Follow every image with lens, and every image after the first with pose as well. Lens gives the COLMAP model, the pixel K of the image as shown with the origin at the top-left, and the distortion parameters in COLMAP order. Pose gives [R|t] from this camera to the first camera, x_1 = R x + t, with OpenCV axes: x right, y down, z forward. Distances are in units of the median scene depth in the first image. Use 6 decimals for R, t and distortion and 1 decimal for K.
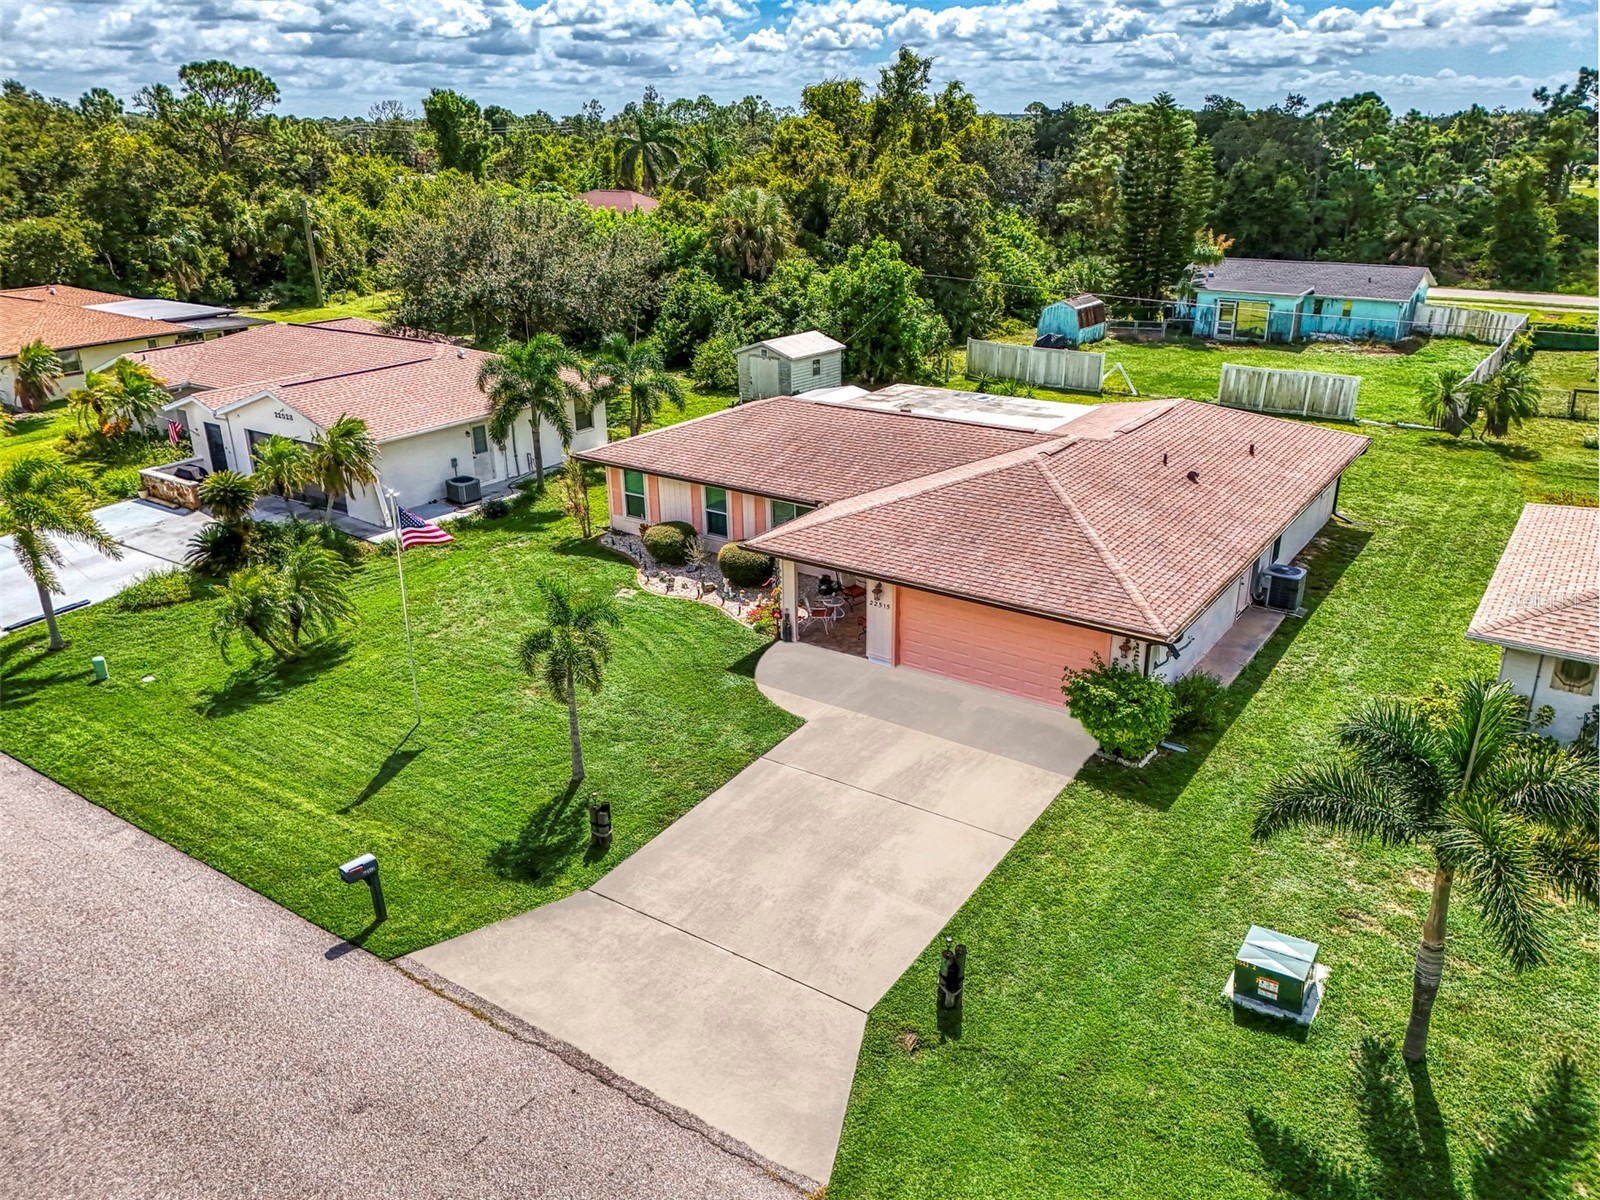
lens RADIAL K [[1203.8, 0, 780.5], [0, 1203.8, 556.9], [0, 0, 1]] dist [0.051517, -0.051595]
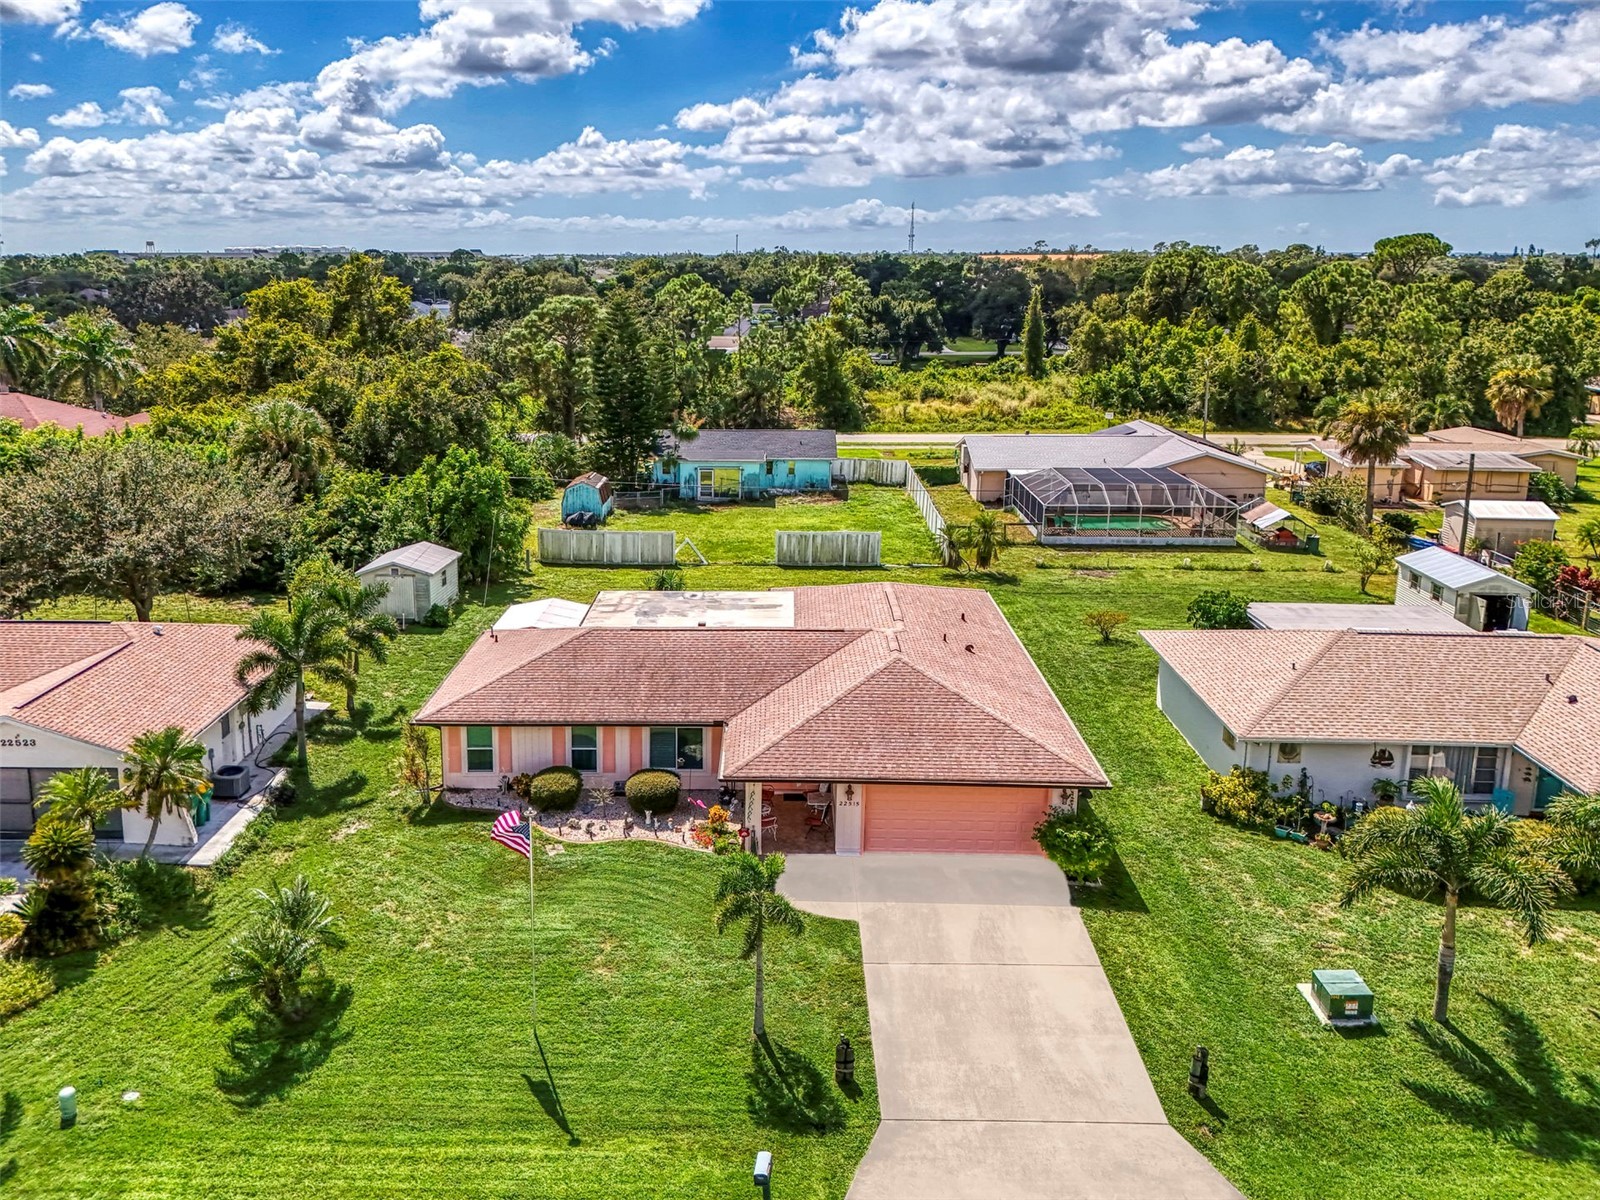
lens RADIAL K [[1203.8, 0, 723.5], [0, 1203.8, 568.9], [0, 0, 1]] dist [0.051517, -0.051595]
pose [[0.843036, -0.130884, 0.521689, -0.531427], [0.179137, 0.982889, -0.042889, -0.139299], [-0.507149, 0.129611, 0.852057, 0.020995]]
